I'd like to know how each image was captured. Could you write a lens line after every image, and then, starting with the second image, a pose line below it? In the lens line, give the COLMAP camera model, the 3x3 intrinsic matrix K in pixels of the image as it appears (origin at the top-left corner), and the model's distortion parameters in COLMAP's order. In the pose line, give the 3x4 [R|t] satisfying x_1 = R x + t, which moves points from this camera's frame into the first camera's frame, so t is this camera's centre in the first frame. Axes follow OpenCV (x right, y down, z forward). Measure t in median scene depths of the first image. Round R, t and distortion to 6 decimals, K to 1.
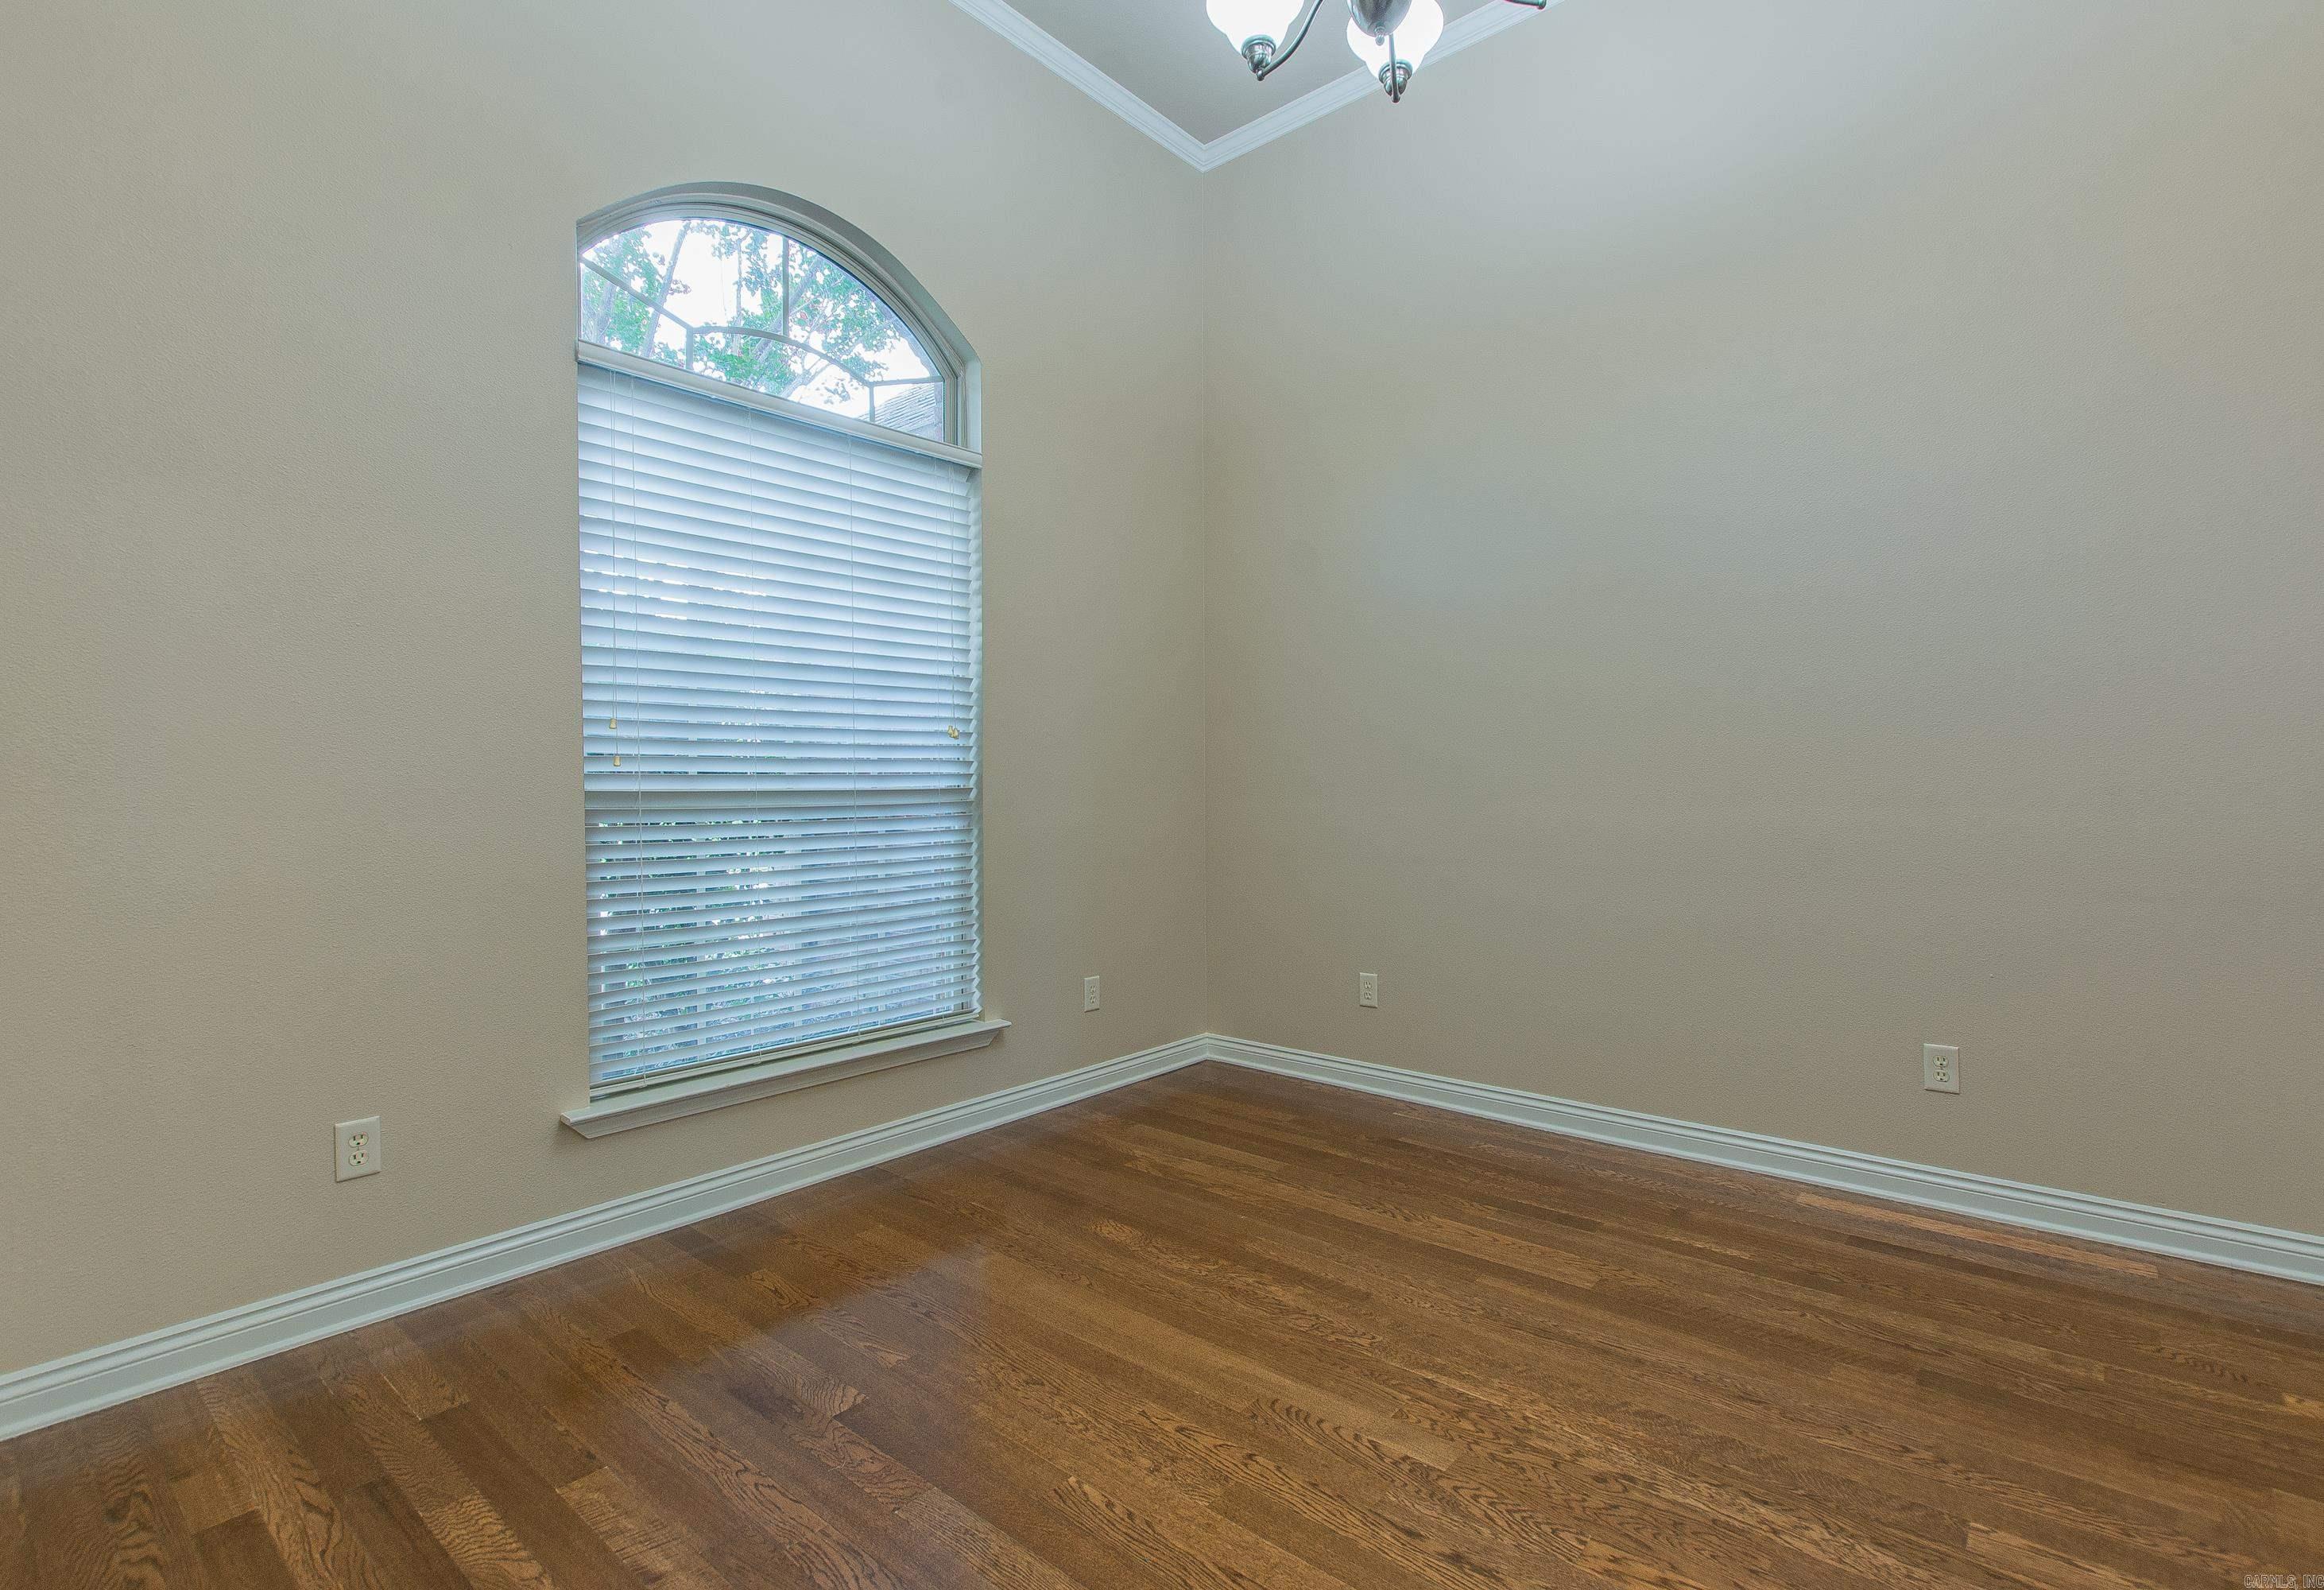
lens RADIAL K [[1076.8, 0, 1228.3], [0, 1076.8, 792.1], [0, 0, 1]] dist [-0.000146, -0.003075]
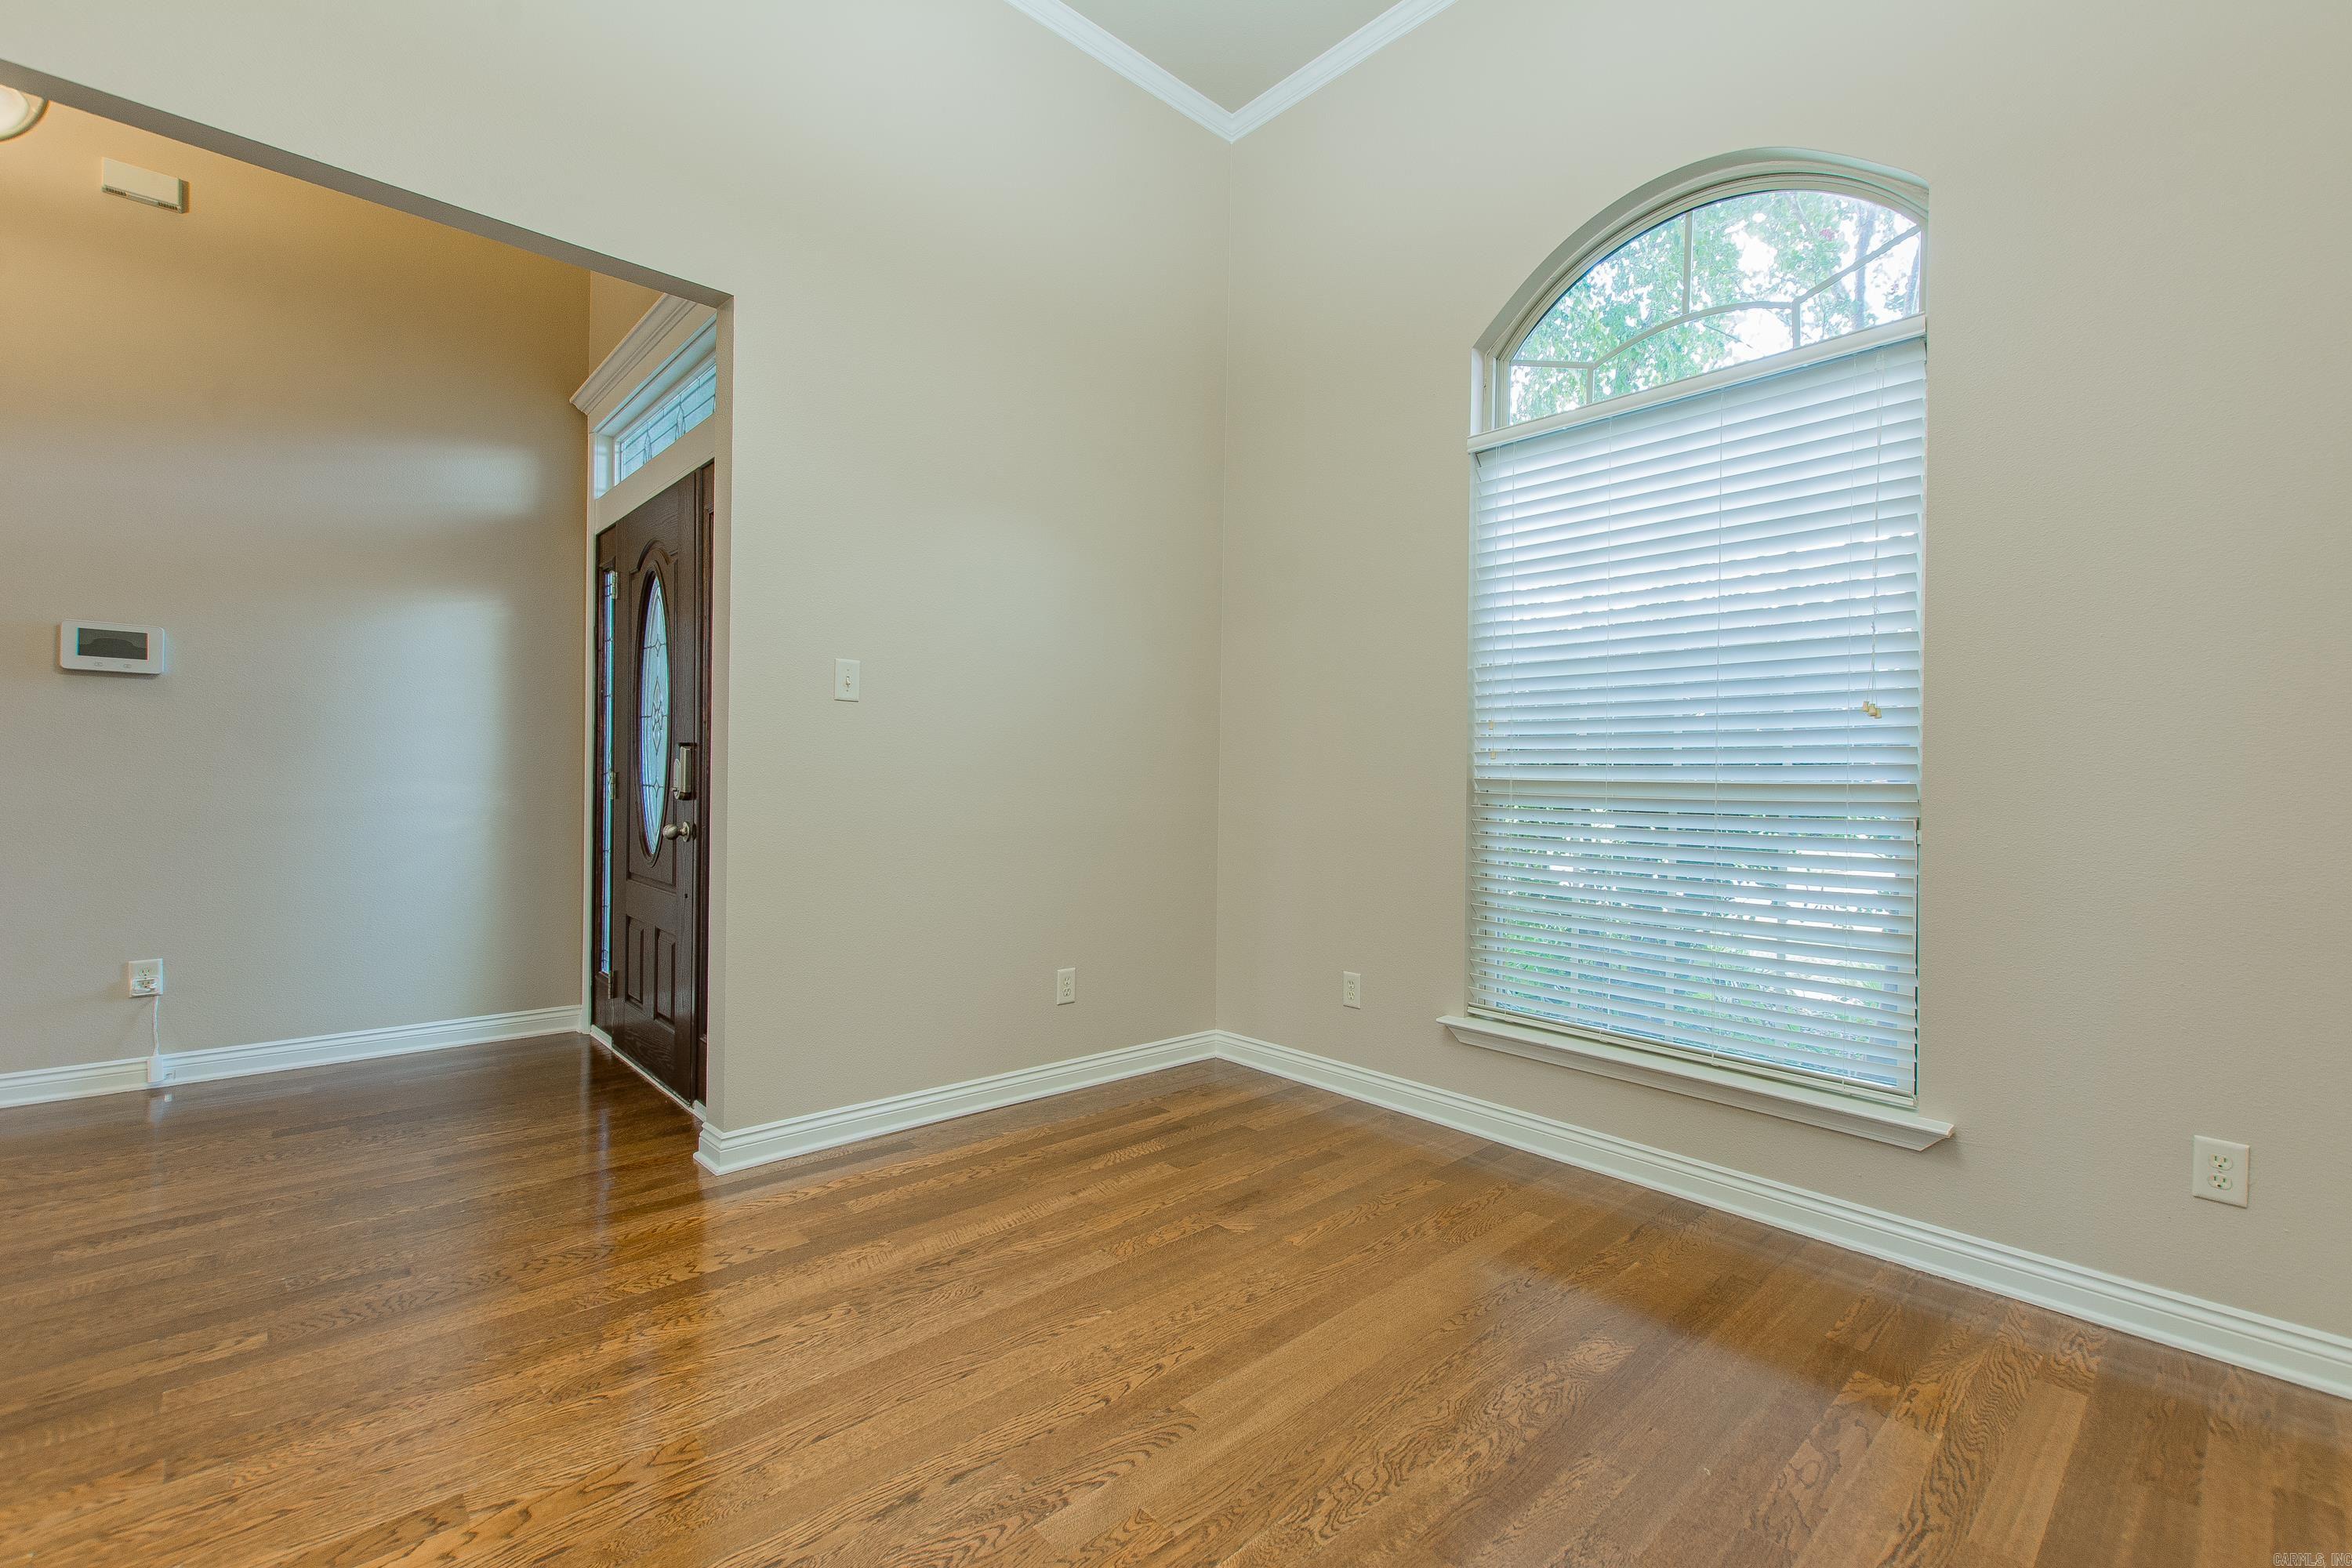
lens RADIAL K [[1031.9, 0, 1172.5], [0, 1031.9, 775.0], [0, 0, 1]] dist [0.007053, -0.002889]
pose [[-0.160893, 0.005231, -0.986958, 0.697633], [-0.018539, 0.999794, 0.008321, -0.008400], [0.986798, 0.019636, -0.160763, 0.834225]]
